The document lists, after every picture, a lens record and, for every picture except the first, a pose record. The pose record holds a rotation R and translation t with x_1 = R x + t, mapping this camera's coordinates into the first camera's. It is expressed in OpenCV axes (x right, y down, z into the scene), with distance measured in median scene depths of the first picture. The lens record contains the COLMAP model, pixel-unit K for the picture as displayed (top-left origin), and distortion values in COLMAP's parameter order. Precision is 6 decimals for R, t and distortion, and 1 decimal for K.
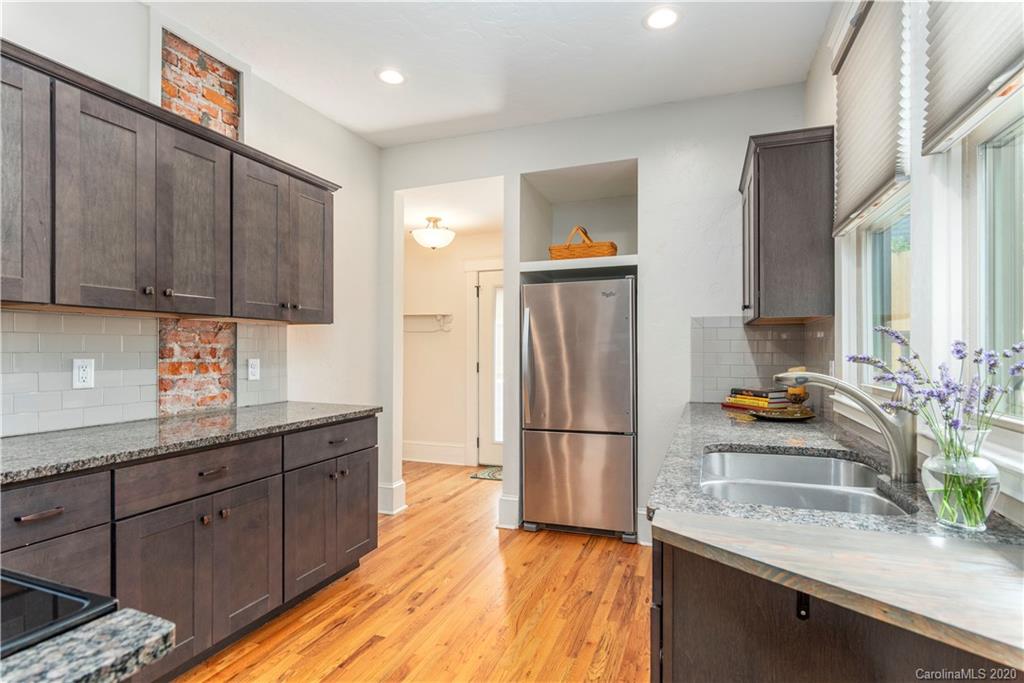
lens RADIAL K [[519.0, 0, 509.2], [0, 519.0, 348.9], [0, 0, 1]] dist [-0.000297, -0.000599]
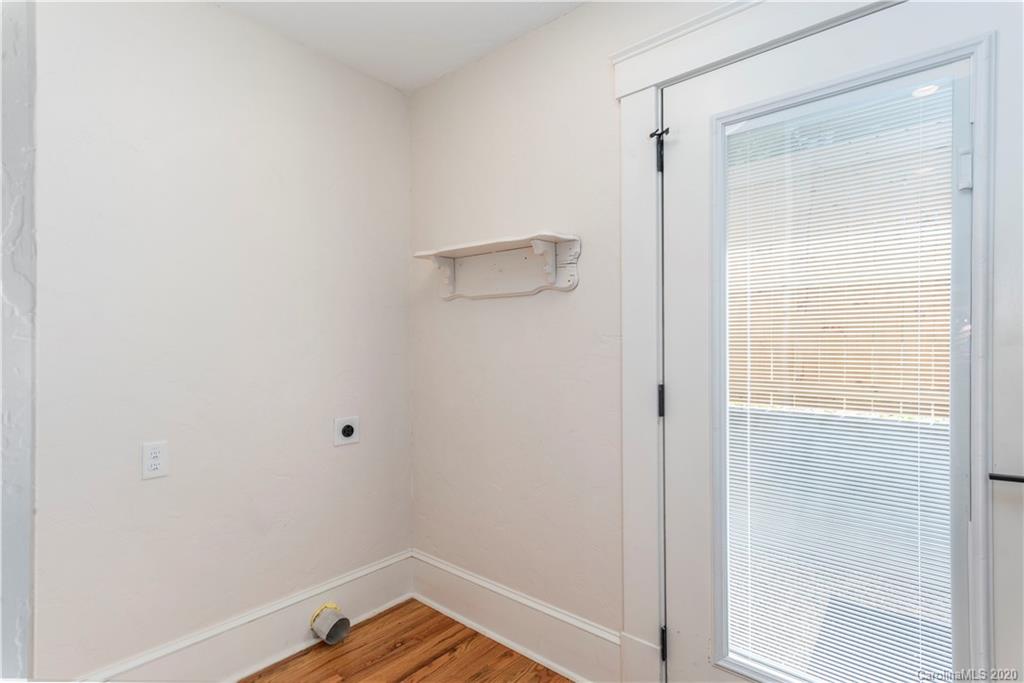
lens RADIAL K [[509.6, 0, 510.5], [0, 509.6, 341.3], [0, 0, 1]] dist [0.004195, 0.000913]
pose [[0.937867, -0.004723, -0.346962, -0.038763], [0.007249, 0.999956, 0.005982, -0.002704], [0.346919, -0.008125, 0.937860, 0.677953]]
